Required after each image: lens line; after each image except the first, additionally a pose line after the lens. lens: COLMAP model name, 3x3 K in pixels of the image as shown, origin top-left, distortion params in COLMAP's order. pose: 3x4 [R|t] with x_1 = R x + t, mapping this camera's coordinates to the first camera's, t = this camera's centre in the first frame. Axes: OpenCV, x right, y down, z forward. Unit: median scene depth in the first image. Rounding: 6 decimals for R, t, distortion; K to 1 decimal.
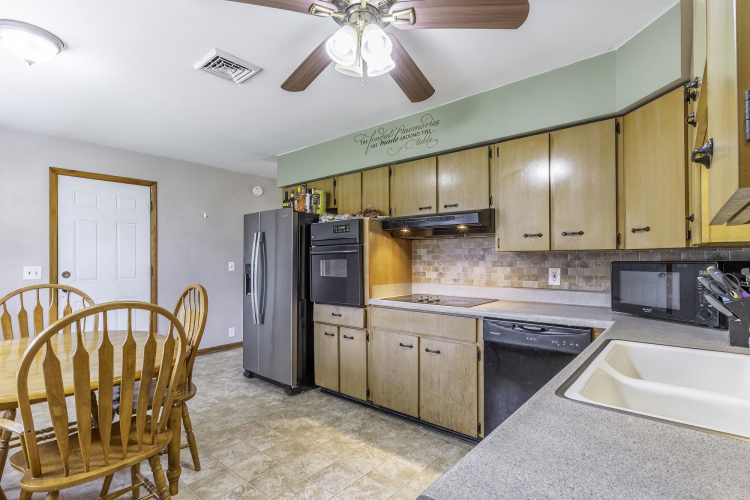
lens RADIAL K [[357.8, 0, 365.6], [0, 357.8, 257.1], [0, 0, 1]] dist [-0.000659, -0.000007]
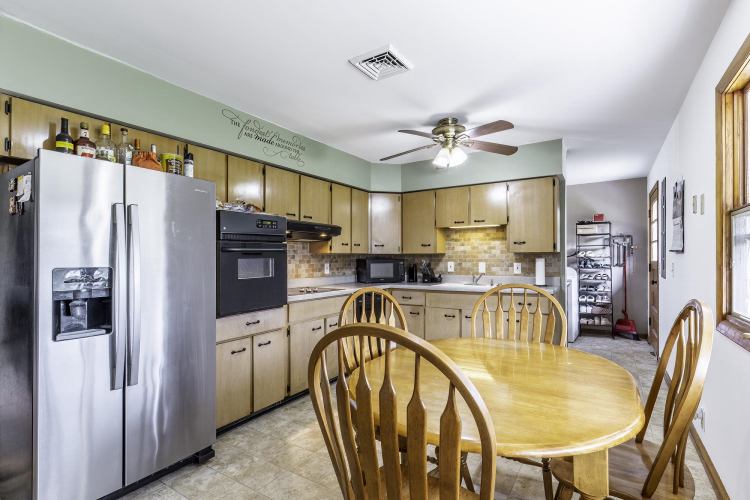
lens RADIAL K [[366.8, 0, 376.7], [0, 366.8, 257.2], [0, 0, 1]] dist [0.001303, 0.000094]
pose [[-0.137601, 0.005984, 0.990470, -1.130244], [-0.002451, 0.999977, -0.006382, 0.010756], [-0.990485, -0.003306, -0.137583, 0.946593]]
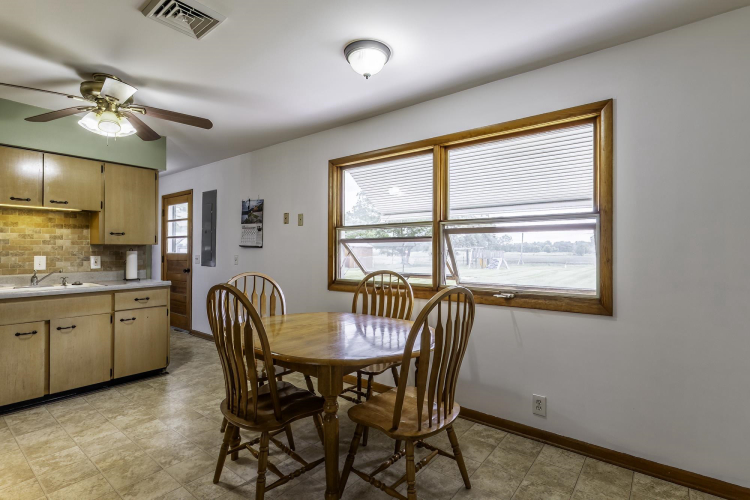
lens RADIAL K [[367.2, 0, 375.0], [0, 367.2, 250.0], [0, 0, 1]] dist [-0.001453, -0.000271]
pose [[-0.998806, 0.000644, -0.048857, -0.640373], [0.001045, 0.999966, -0.008183, 0.012822], [0.048850, -0.008224, -0.998772, 1.514114]]
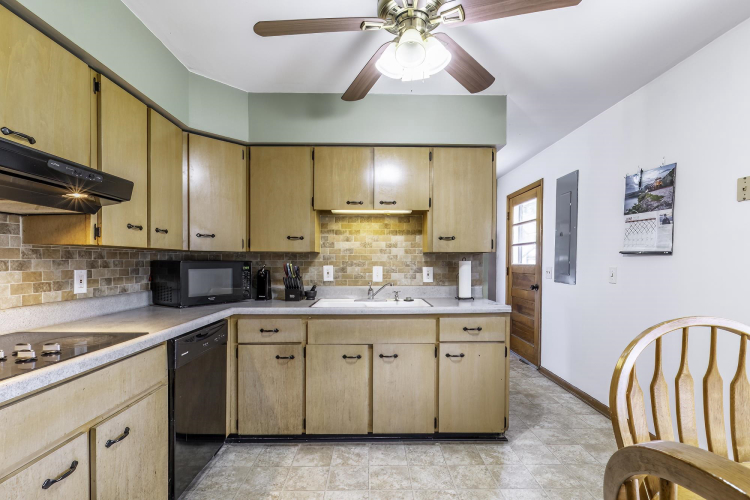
lens RADIAL K [[361.4, 0, 380.3], [0, 361.4, 266.3], [0, 0, 1]] dist [0.000148, -0.000057]
pose [[-0.673100, -0.008346, 0.739504, -0.404039], [-0.005365, 0.999965, 0.006402, 0.014364], [-0.739532, 0.000341, -0.673122, 0.982430]]
